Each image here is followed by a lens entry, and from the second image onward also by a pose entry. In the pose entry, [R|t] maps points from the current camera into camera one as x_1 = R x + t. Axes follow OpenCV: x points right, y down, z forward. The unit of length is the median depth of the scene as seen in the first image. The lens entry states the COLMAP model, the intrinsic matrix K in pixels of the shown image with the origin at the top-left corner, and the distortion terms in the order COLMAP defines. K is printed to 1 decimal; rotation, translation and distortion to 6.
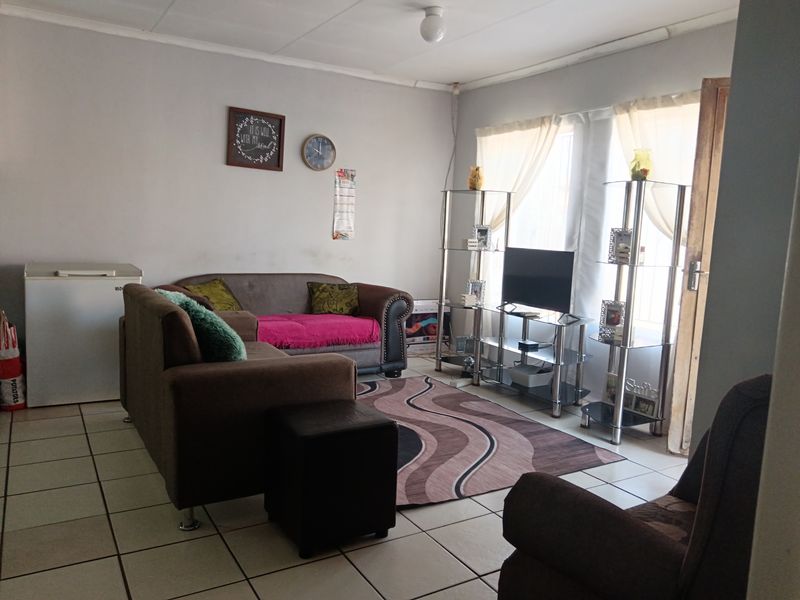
lens RADIAL K [[615.0, 0, 399.6], [0, 615.0, 299.0], [0, 0, 1]] dist [-0.000969, -0.001751]
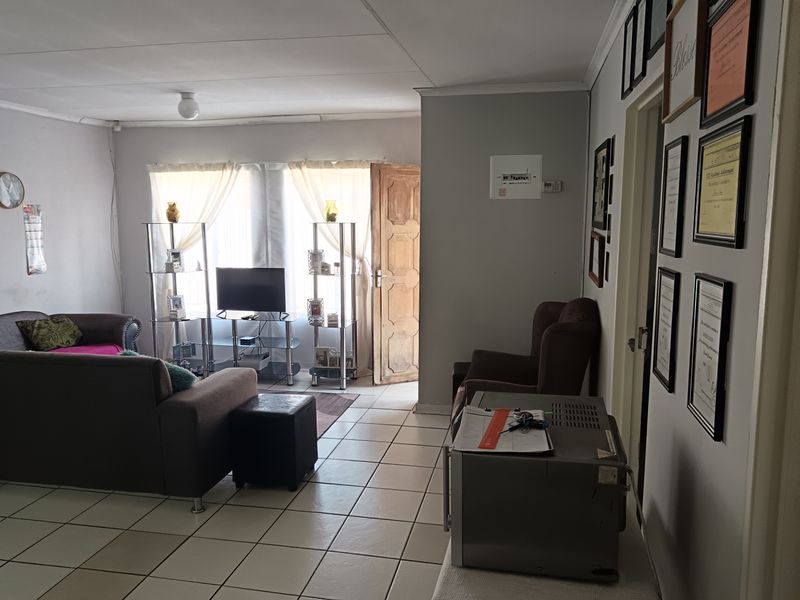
lens RADIAL K [[615.0, 0, 401.6], [0, 615.0, 300.6], [0, 0, 1]] dist [-0.000969, -0.001751]
pose [[0.679155, -0.147959, 0.718928, -0.487531], [0.120095, 0.988672, 0.090023, -0.085160], [-0.724104, 0.025200, 0.689231, -0.148217]]
